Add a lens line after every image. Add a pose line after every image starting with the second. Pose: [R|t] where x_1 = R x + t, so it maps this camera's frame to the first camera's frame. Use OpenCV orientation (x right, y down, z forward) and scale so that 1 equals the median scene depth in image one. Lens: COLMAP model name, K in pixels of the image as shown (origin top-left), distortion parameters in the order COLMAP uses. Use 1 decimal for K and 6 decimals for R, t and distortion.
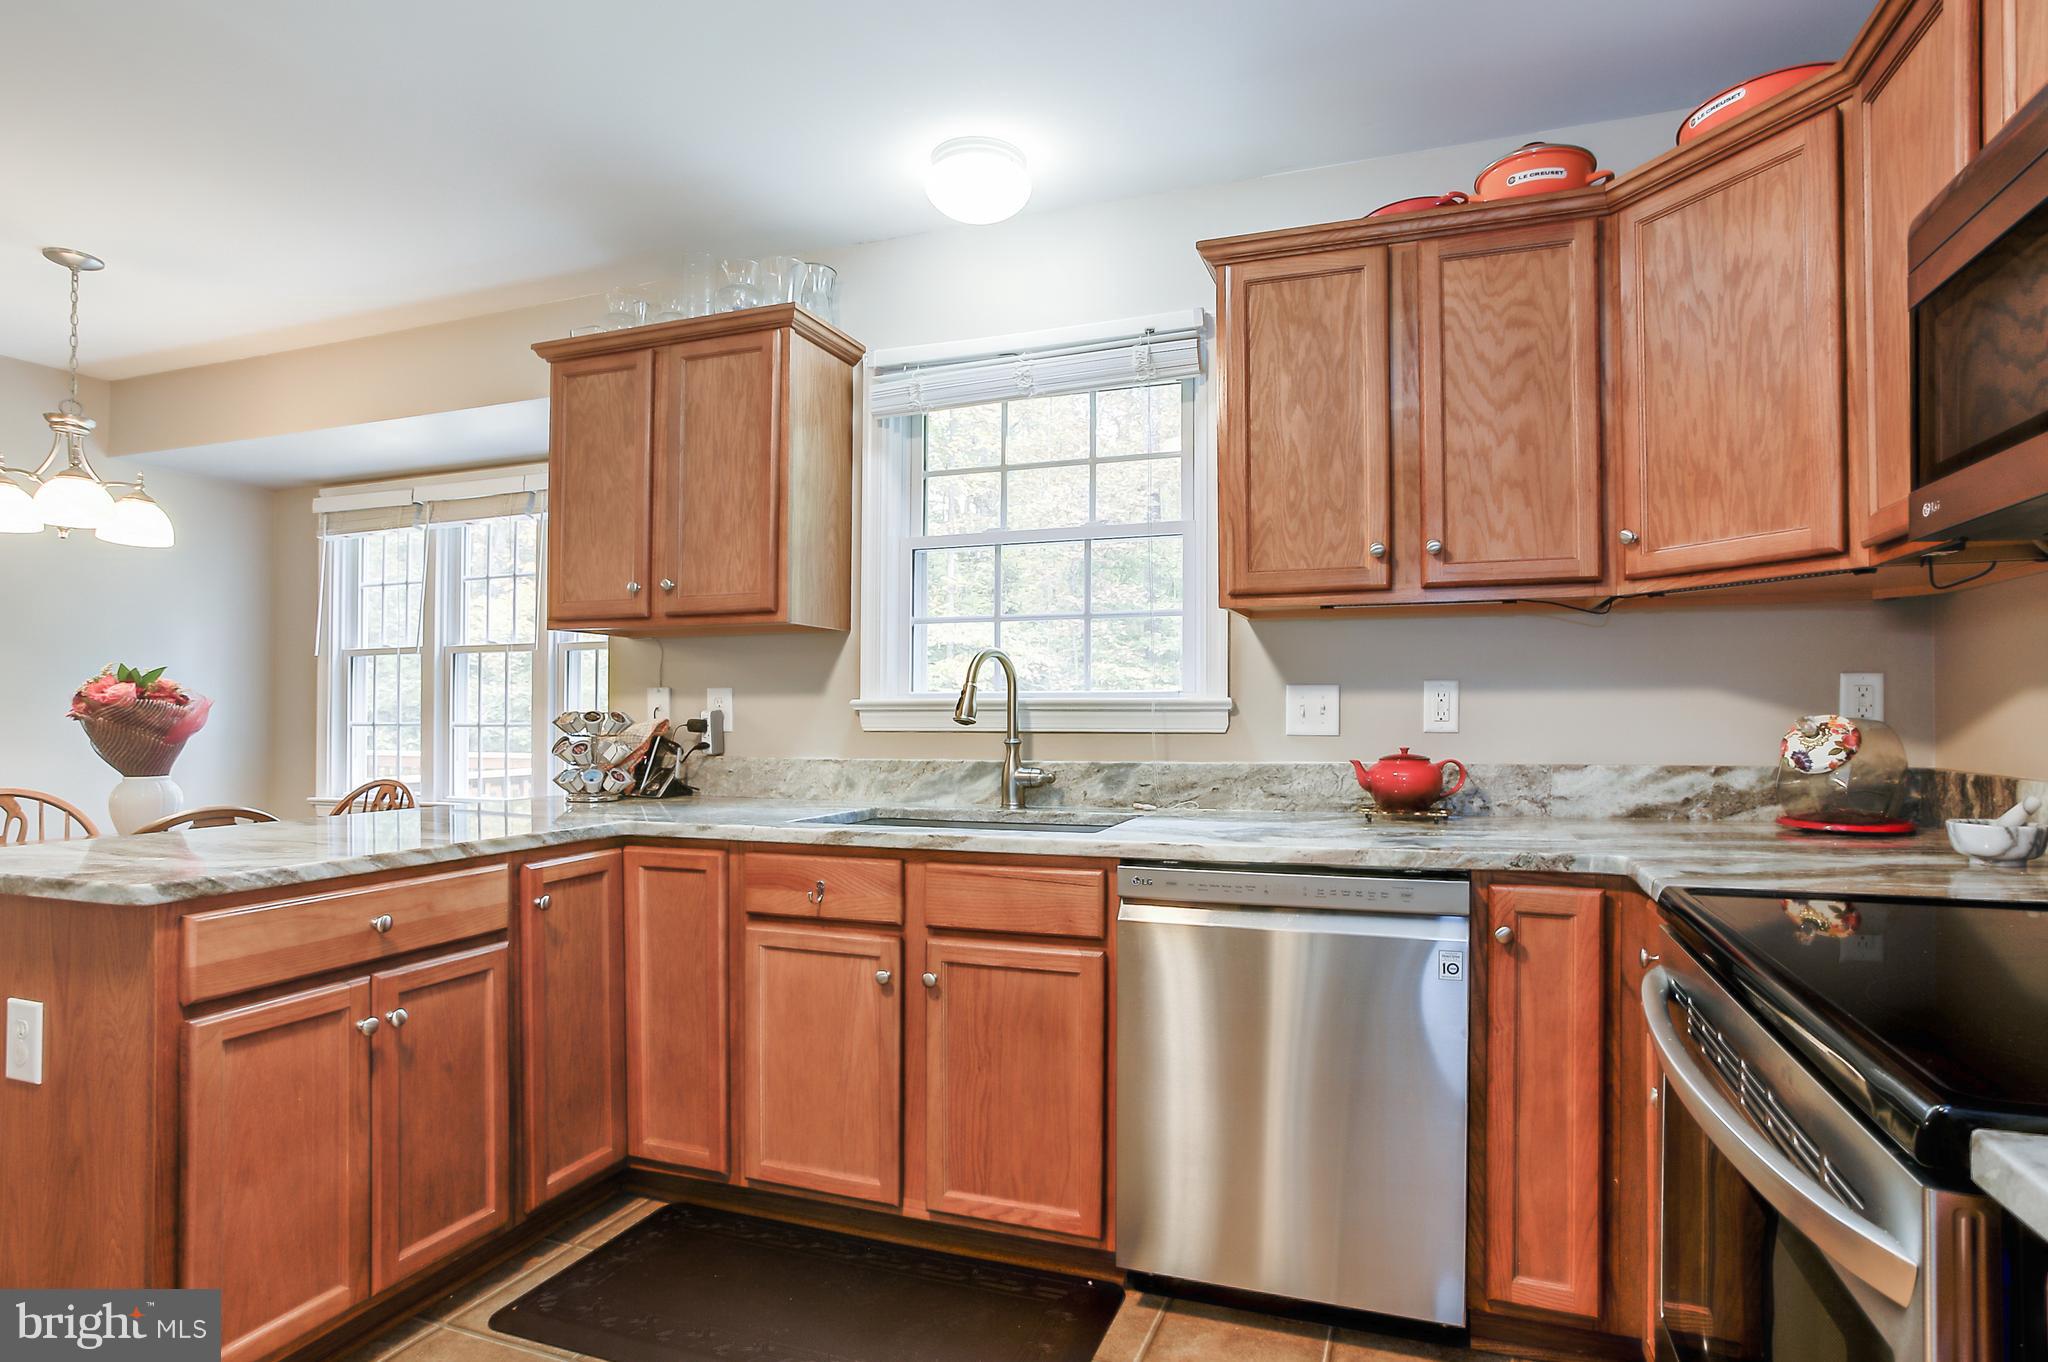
lens RADIAL K [[1063.9, 0, 1029.8], [0, 1063.9, 695.4], [0, 0, 1]] dist [-0.015177, 0.000890]
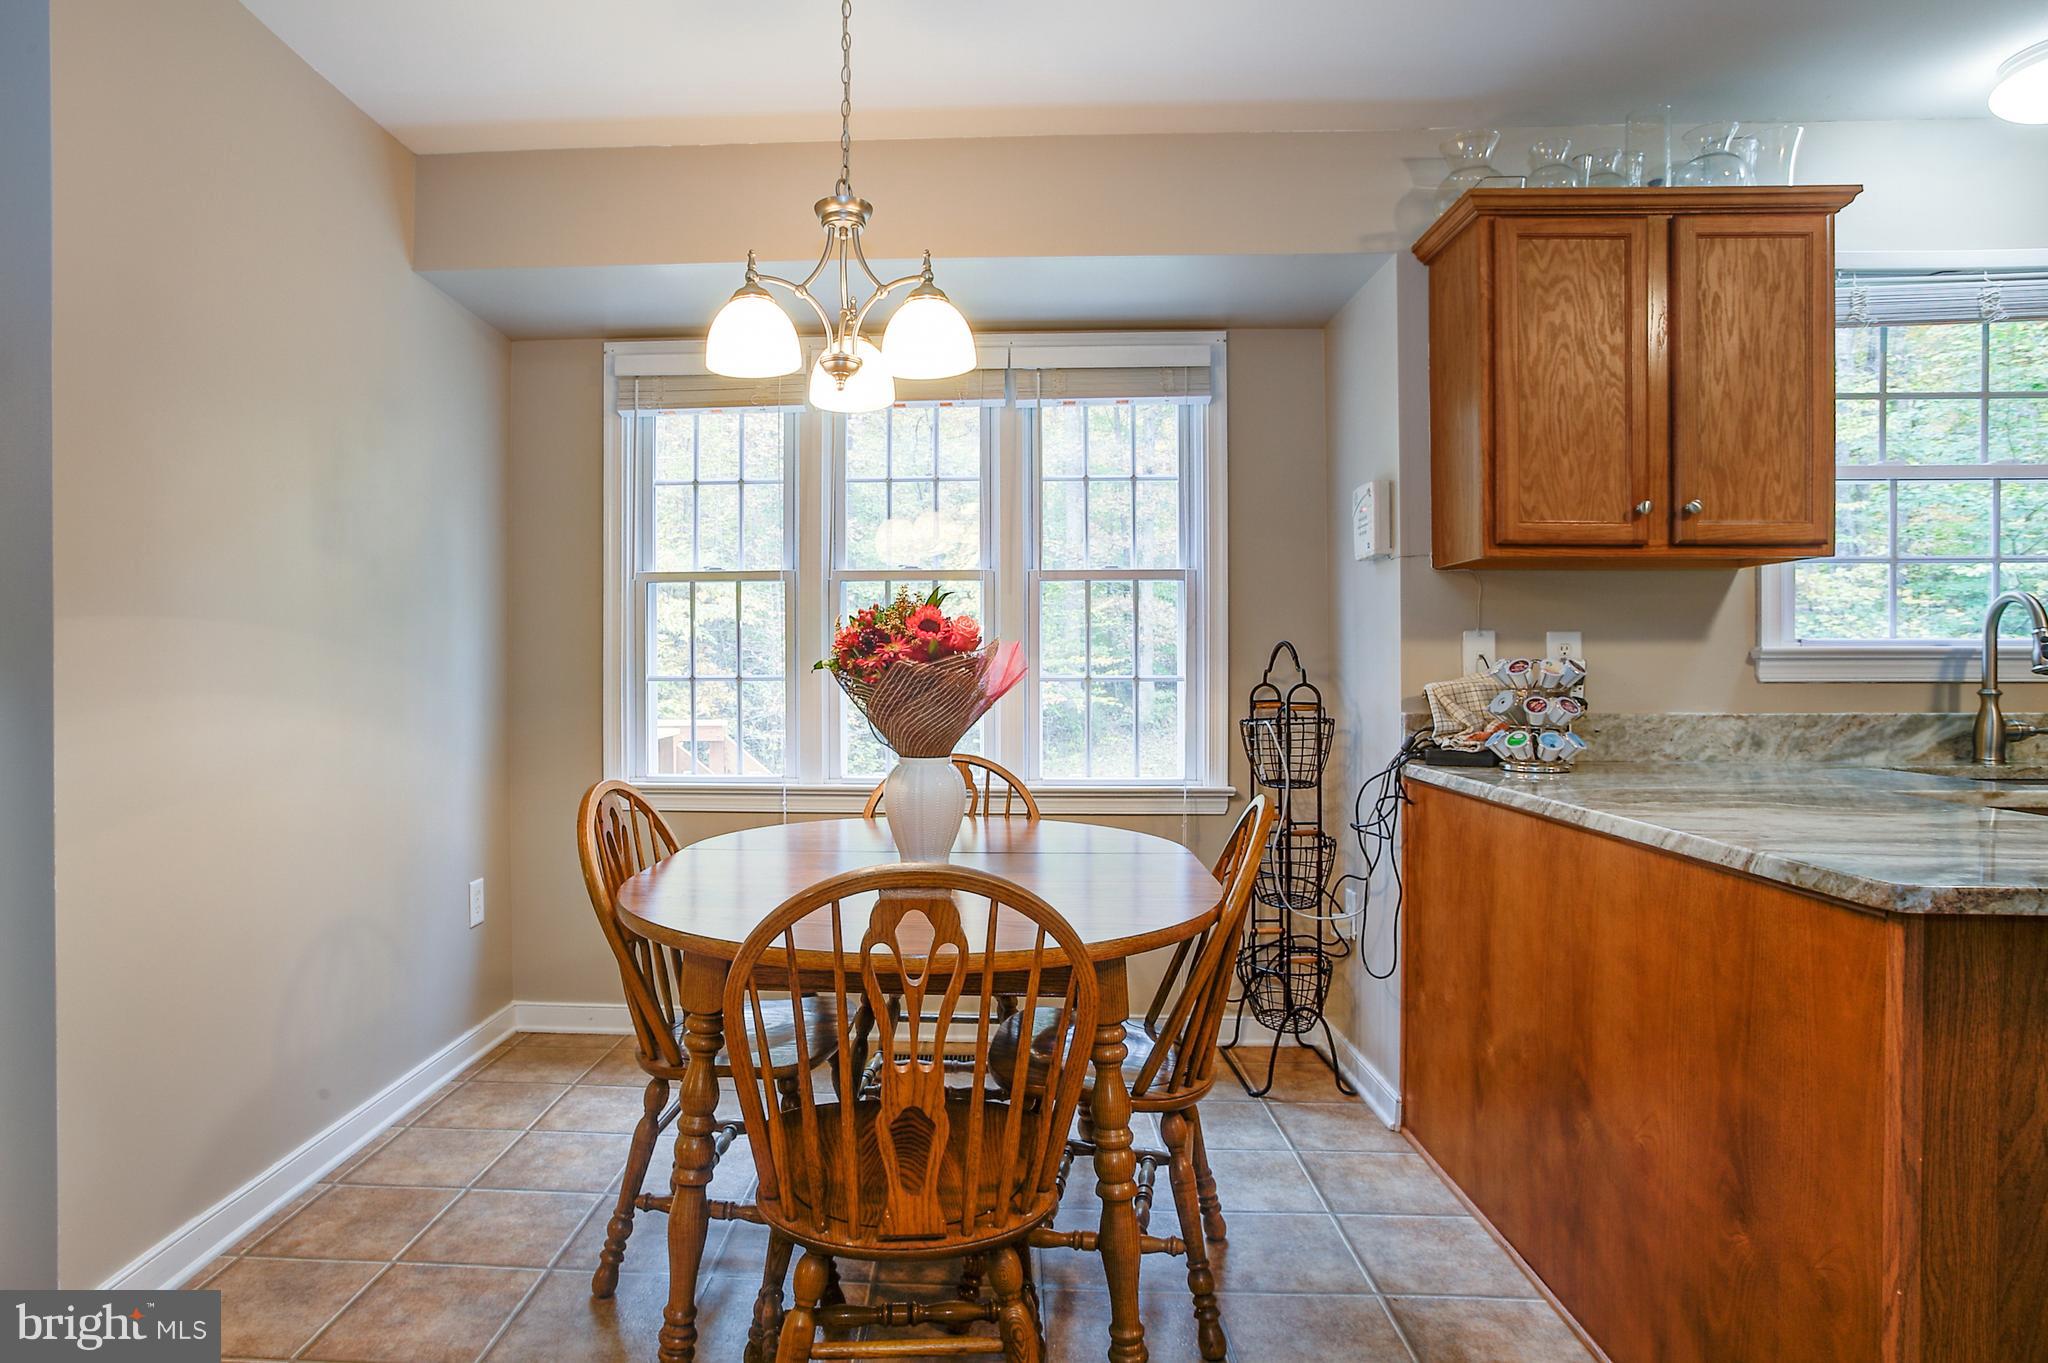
lens RADIAL K [[1154.3, 0, 974.8], [0, 1154.3, 680.1], [0, 0, 1]] dist [-0.060456, 0.036013]
pose [[0.954383, -0.002078, 0.298577, -1.228850], [-0.006821, 0.999563, 0.028761, 0.010514], [-0.298507, -0.029486, 0.953952, 0.344645]]
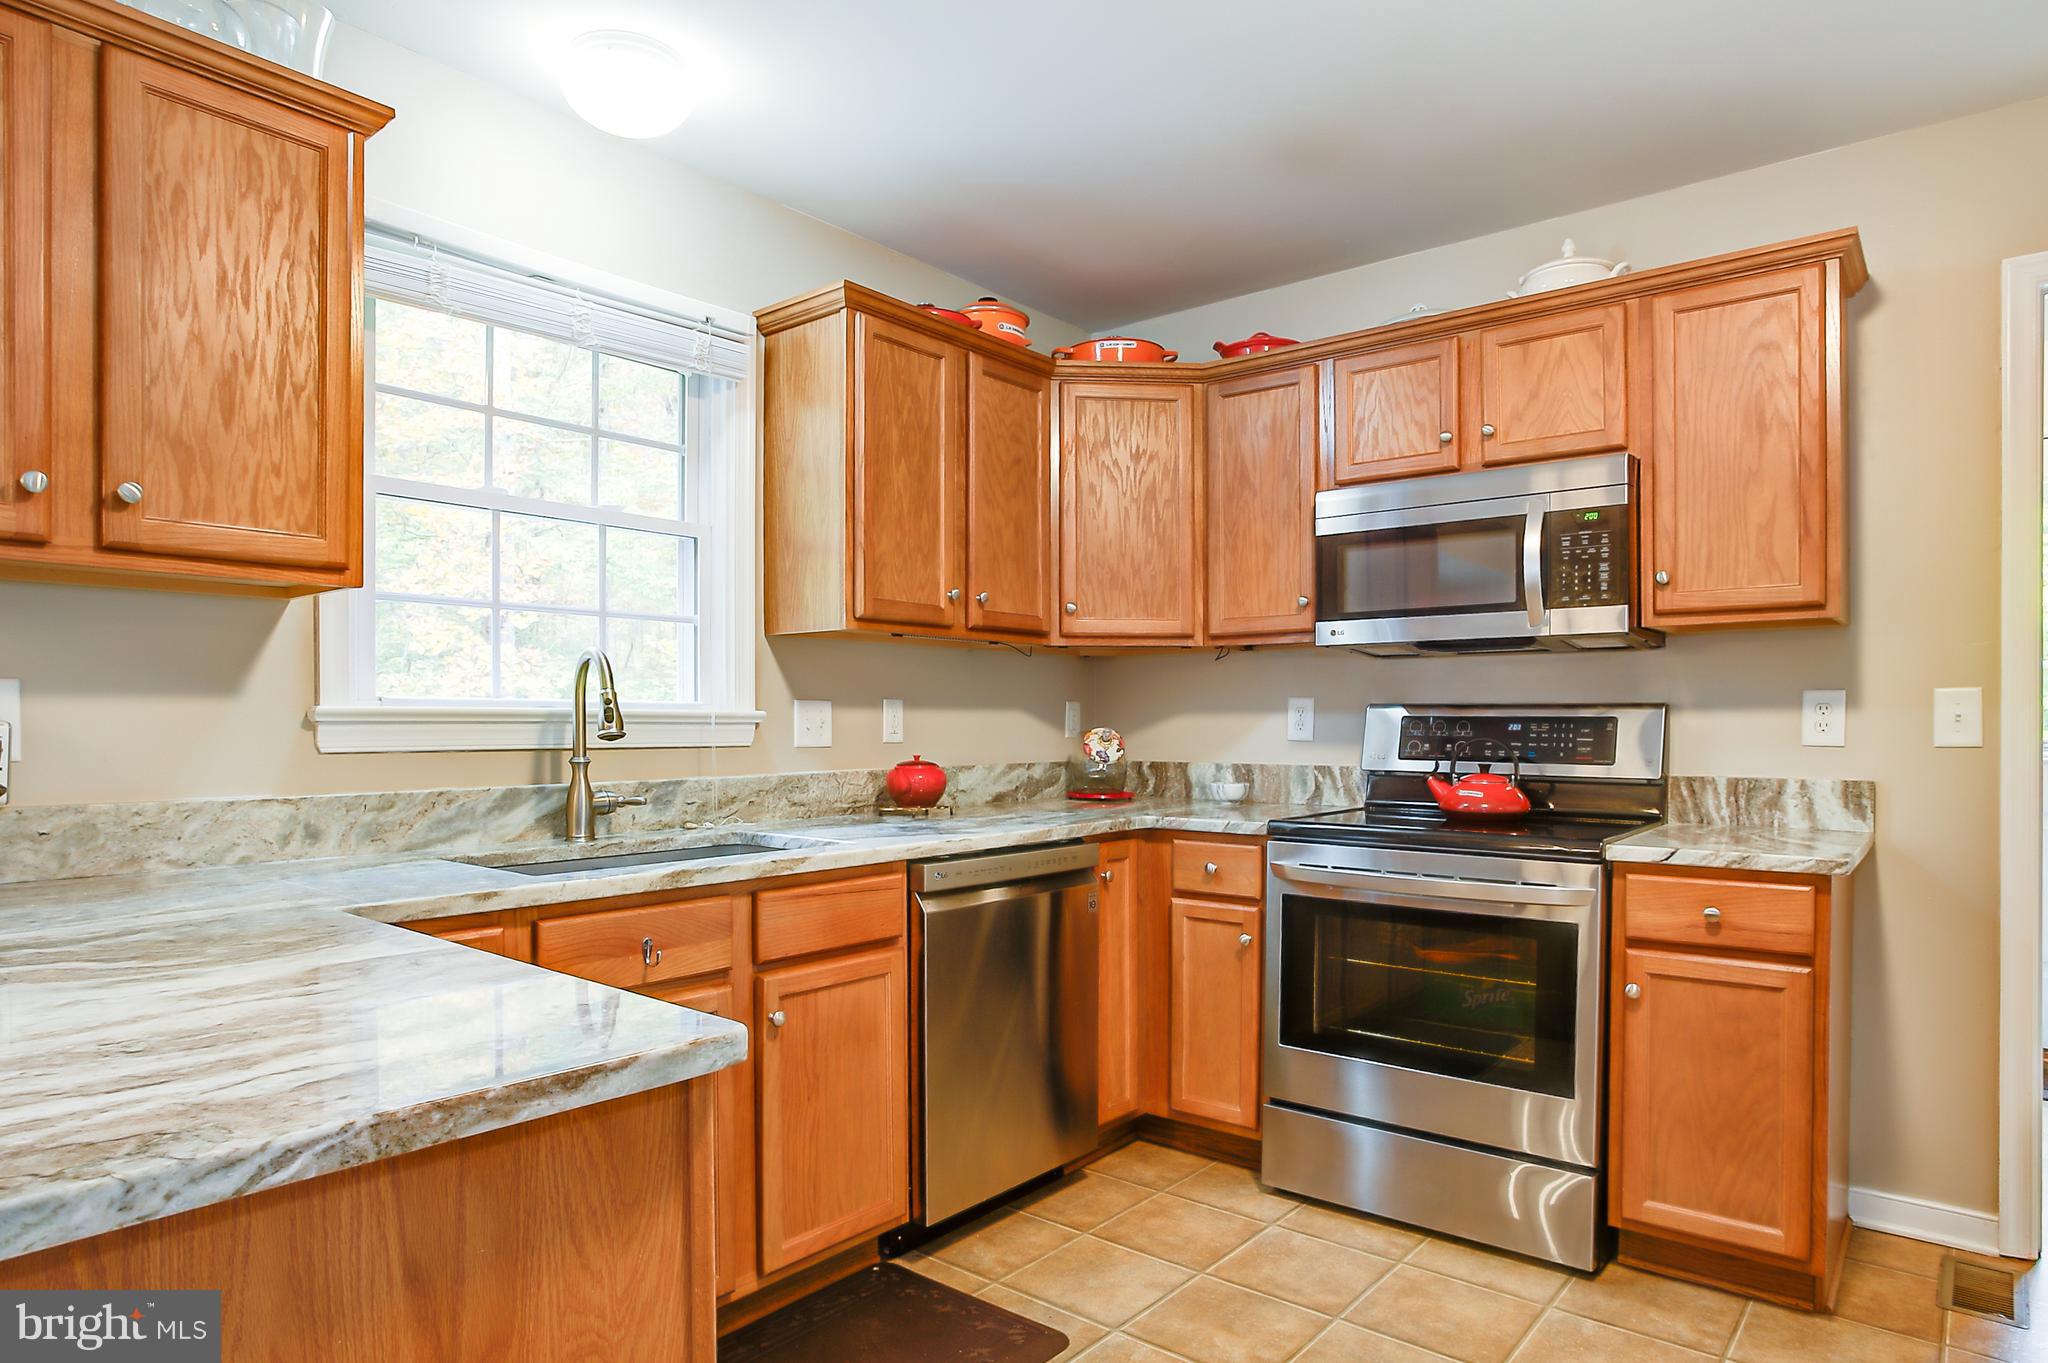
lens RADIAL K [[1240.4, 0, 1022.3], [0, 1240.4, 733.3], [0, 0, 1]] dist [-0.006488, 0.001212]
pose [[0.334073, -0.004972, 0.942534, -0.858322], [-0.016949, 0.999793, 0.011282, 0.005670], [-0.942395, -0.019744, 0.333919, 0.376796]]
